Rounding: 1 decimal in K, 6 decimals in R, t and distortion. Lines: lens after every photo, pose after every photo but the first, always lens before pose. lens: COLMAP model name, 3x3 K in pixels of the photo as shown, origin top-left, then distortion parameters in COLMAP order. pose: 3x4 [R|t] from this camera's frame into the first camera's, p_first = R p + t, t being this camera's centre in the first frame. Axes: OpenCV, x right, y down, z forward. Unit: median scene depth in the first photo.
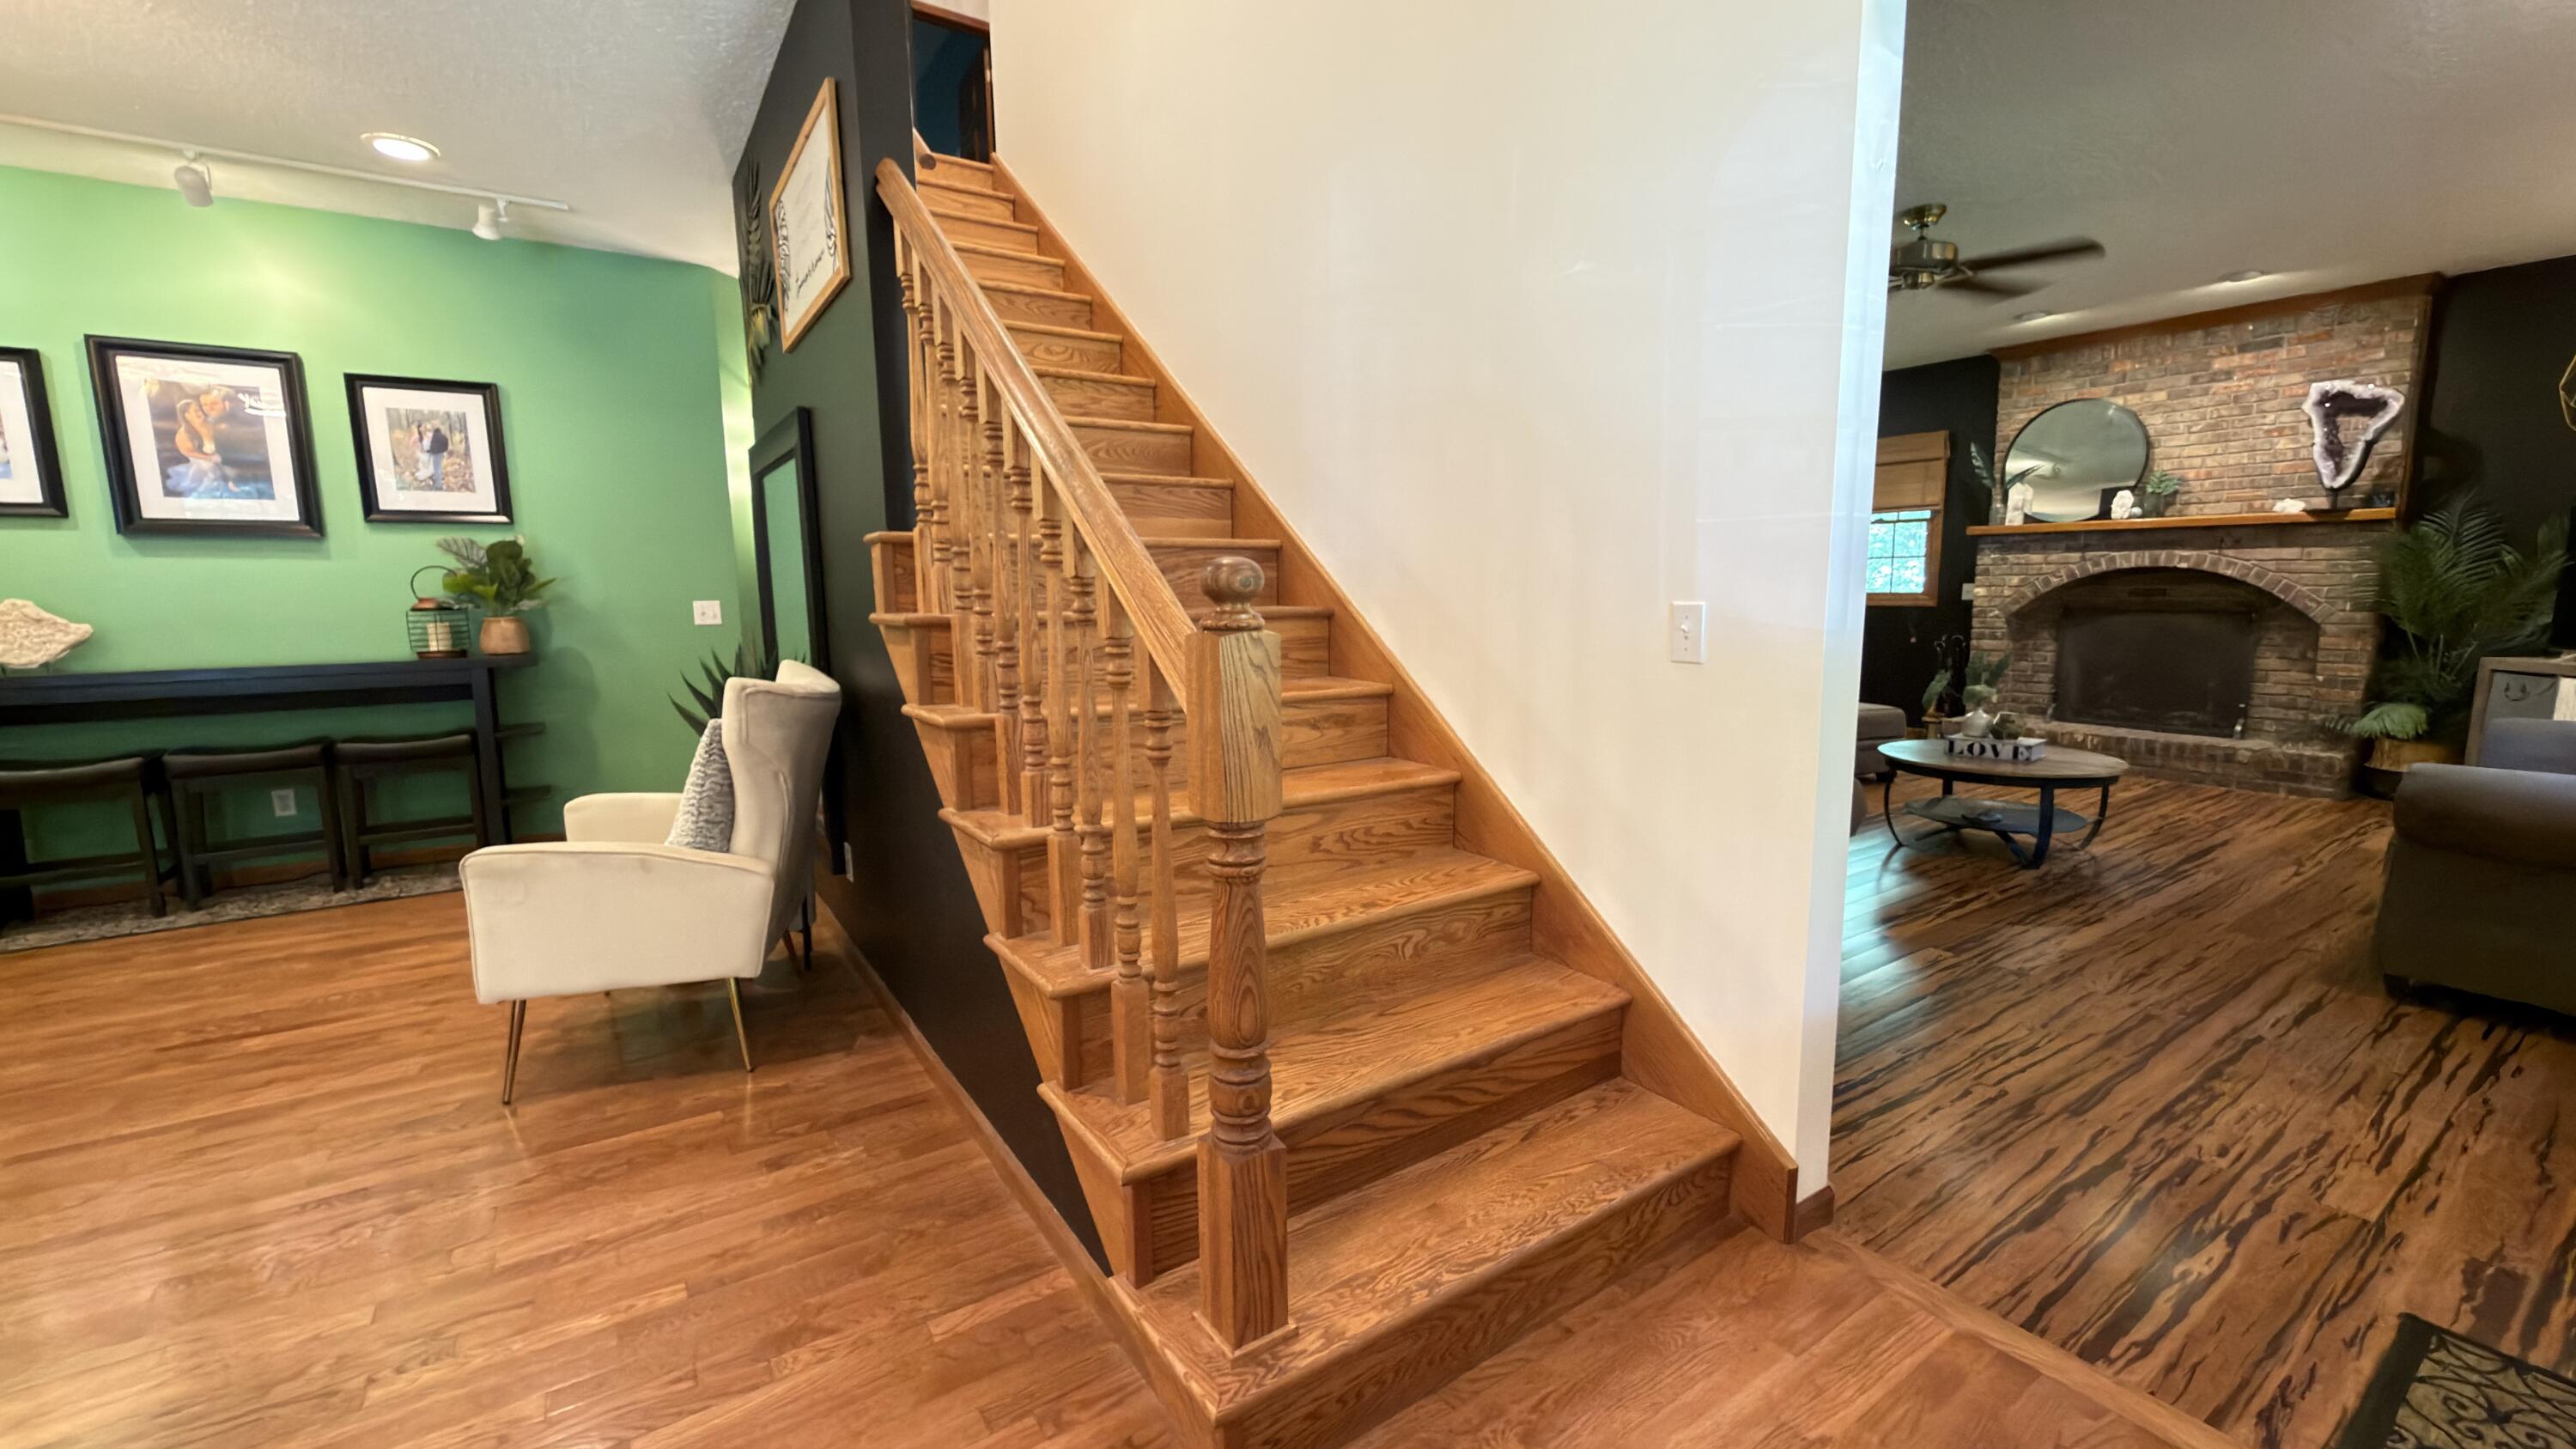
lens RADIAL K [[1031.0, 0, 1287.0], [0, 1031.0, 729.1], [0, 0, 1]] dist [-0.000350, 0.000159]
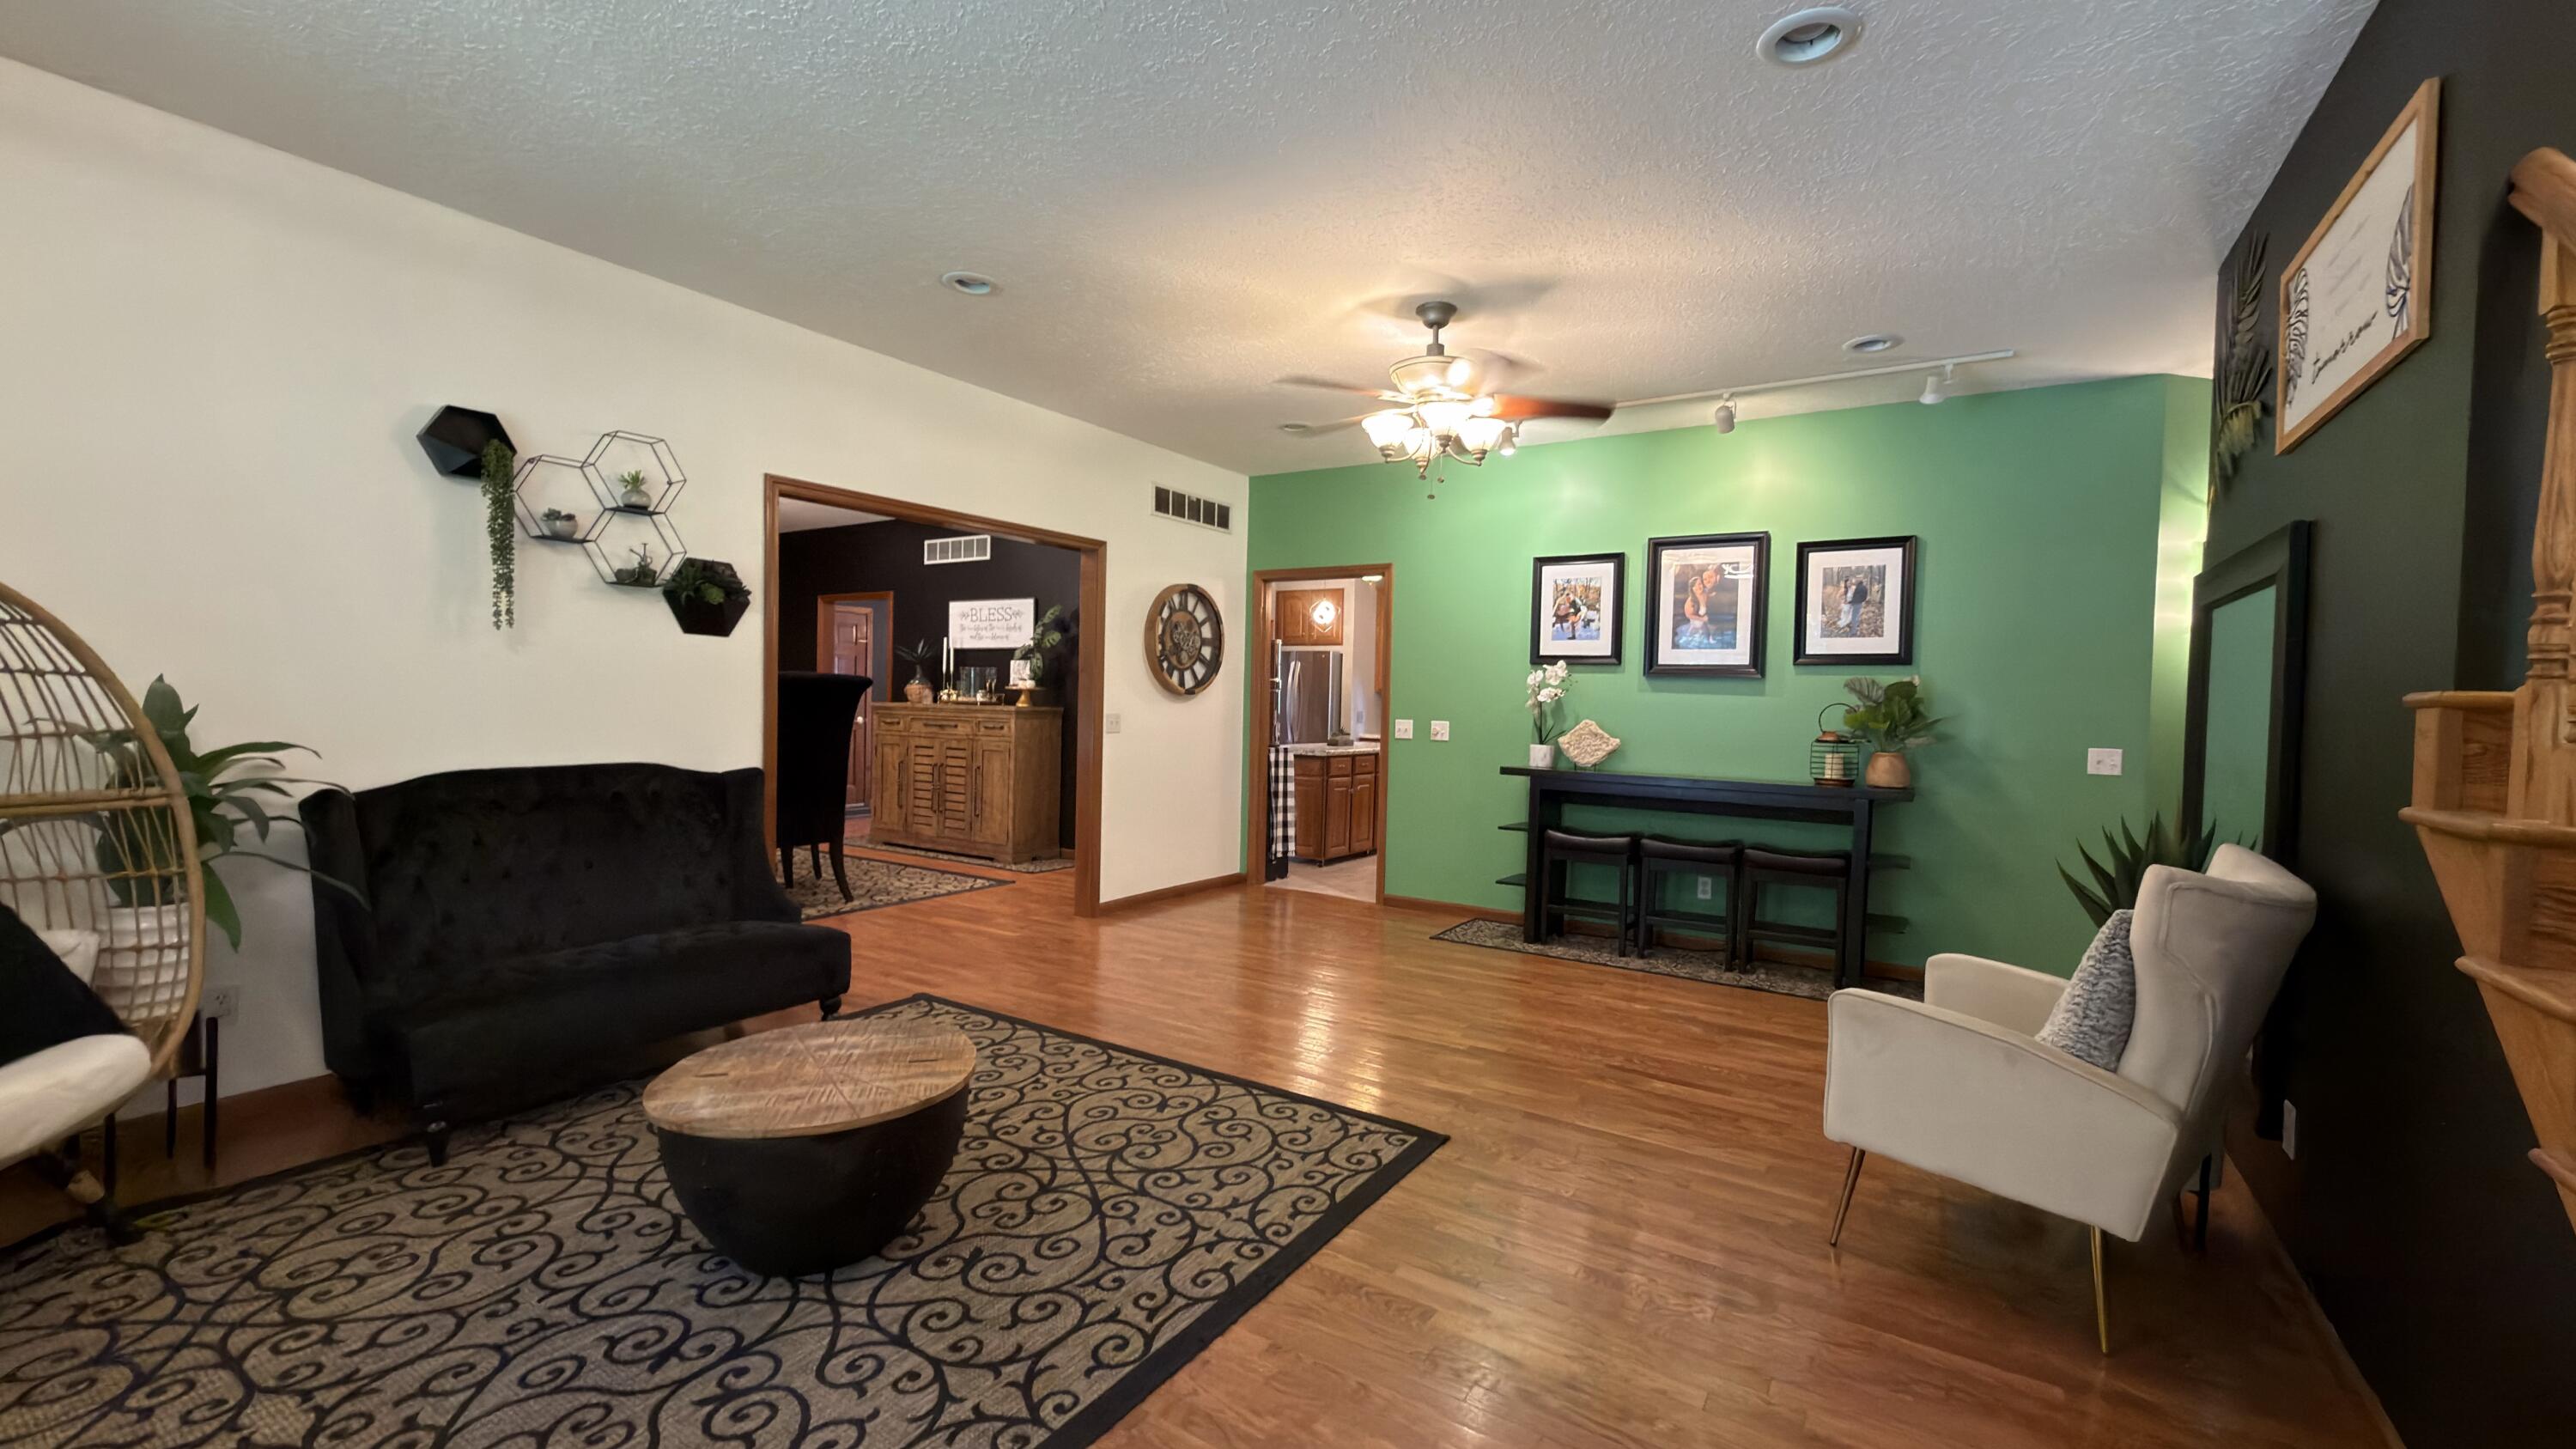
lens RADIAL K [[1027.8, 0, 1288.3], [0, 1027.8, 729.6], [0, 0, 1]] dist [-0.000576, -0.000017]
pose [[0.391258, 0.050133, -0.918915, -0.030235], [-0.159678, 0.987068, -0.014137, -0.015557], [0.906322, 0.152262, 0.394203, 0.020213]]
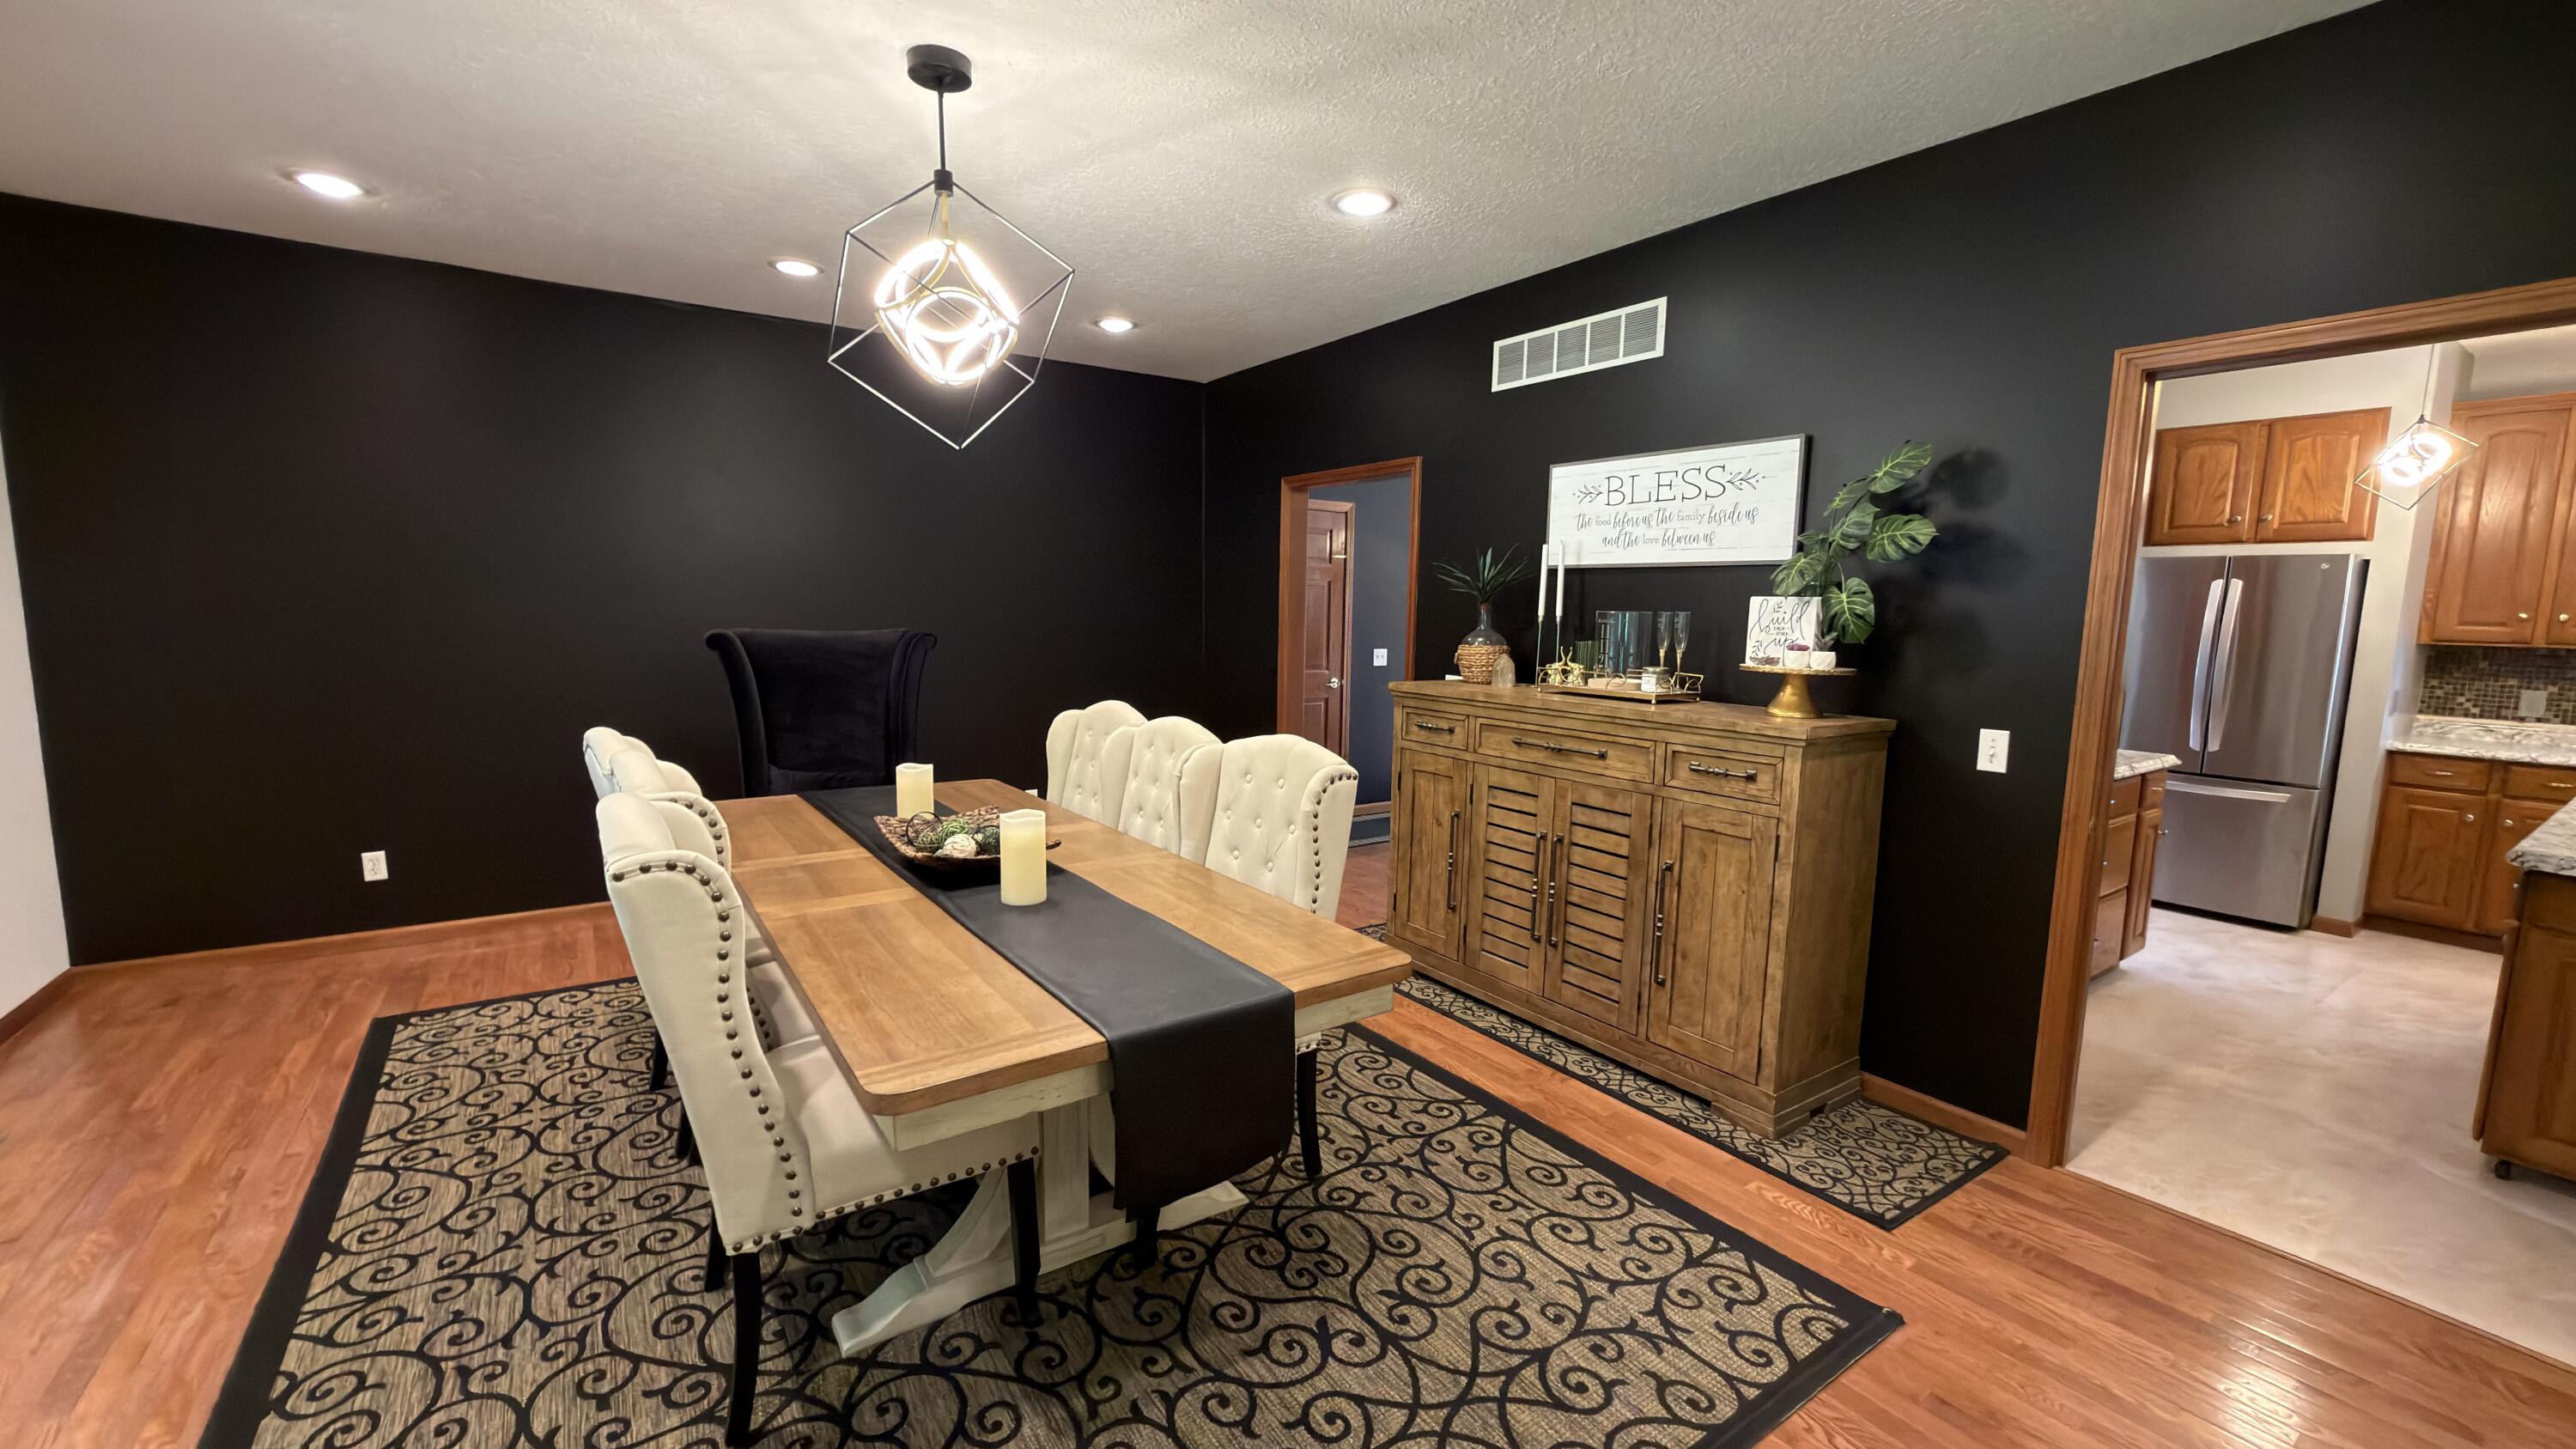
lens RADIAL K [[1027.8, 0, 1288.3], [0, 1027.8, 729.6], [0, 0, 1]] dist [-0.000576, -0.000017]
pose [[0.014303, 0.137112, -0.990452, -0.948944], [-0.160470, 0.978029, 0.133074, -0.032284], [0.986937, 0.157034, 0.035991, -0.041688]]
